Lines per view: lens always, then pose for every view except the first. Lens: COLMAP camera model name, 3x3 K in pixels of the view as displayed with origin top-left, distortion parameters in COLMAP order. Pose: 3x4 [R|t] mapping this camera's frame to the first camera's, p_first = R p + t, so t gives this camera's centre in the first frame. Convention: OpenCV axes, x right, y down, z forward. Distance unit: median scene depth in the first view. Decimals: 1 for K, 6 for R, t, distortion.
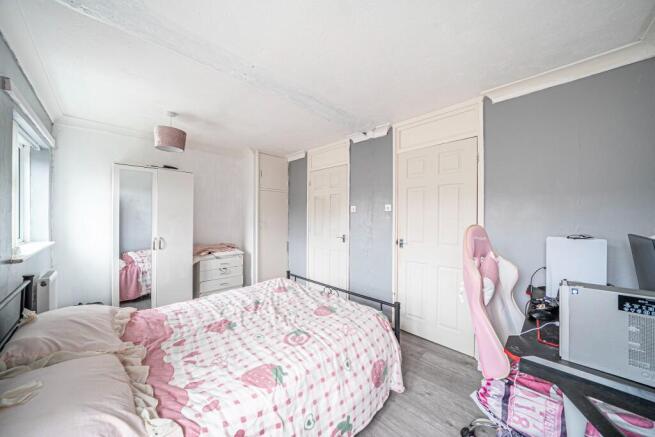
lens RADIAL K [[225.7, 0, 325.3], [0, 225.7, 217.8], [0, 0, 1]] dist [-0.021340, 0.000029]
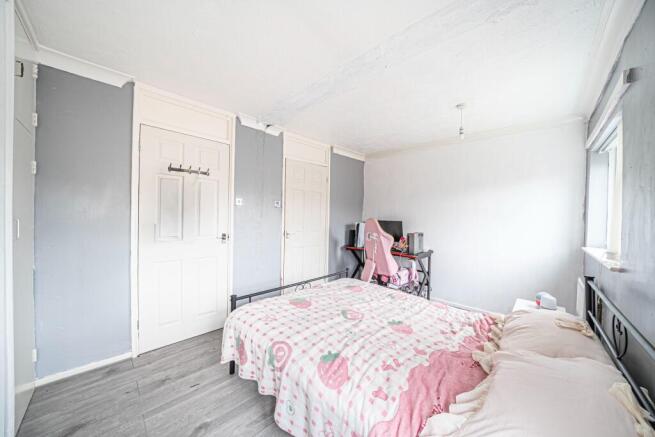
lens RADIAL K [[225.7, 0, 325.3], [0, 225.7, 217.8], [0, 0, 1]] dist [-0.021340, 0.000029]
pose [[-0.005270, -0.014947, 0.999874, -1.037013], [-0.016704, 0.999750, 0.014857, 0.003741], [-0.999847, -0.016623, -0.005518, 0.974735]]
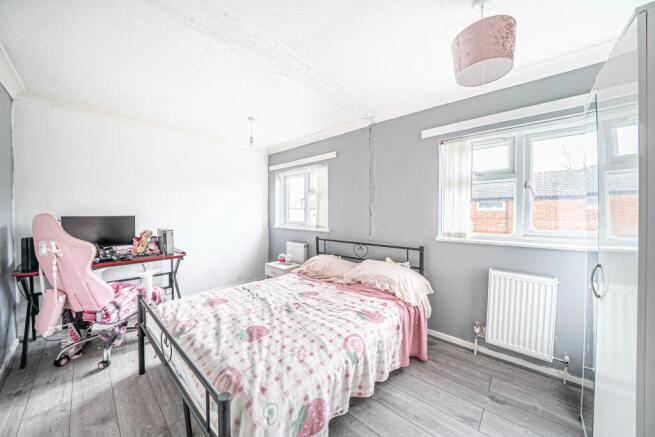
lens RADIAL K [[225.7, 0, 325.3], [0, 225.7, 217.8], [0, 0, 1]] dist [-0.021340, 0.000029]
pose [[-0.998450, -0.009378, -0.054855, -0.353944], [-0.010952, 0.999535, 0.028455, 0.008096], [0.054563, 0.029011, -0.998089, 1.659754]]
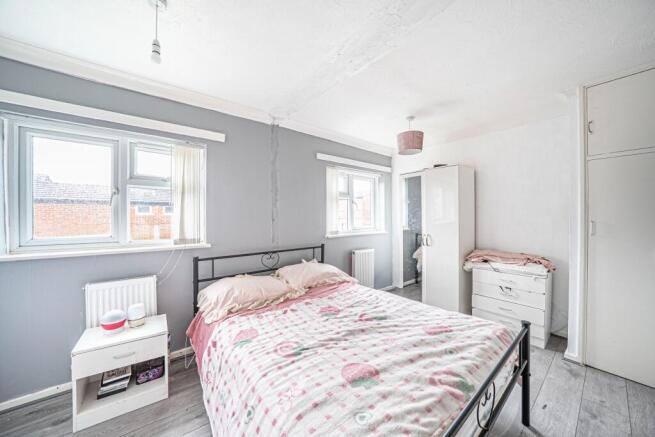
lens RADIAL K [[225.7, 0, 325.3], [0, 225.7, 217.8], [0, 0, 1]] dist [-0.021340, 0.000029]
pose [[-0.122908, -0.004445, -0.992408, 0.476558], [-0.002169, 0.999989, -0.004210, 0.016939], [0.992416, 0.001635, -0.122916, 0.816017]]
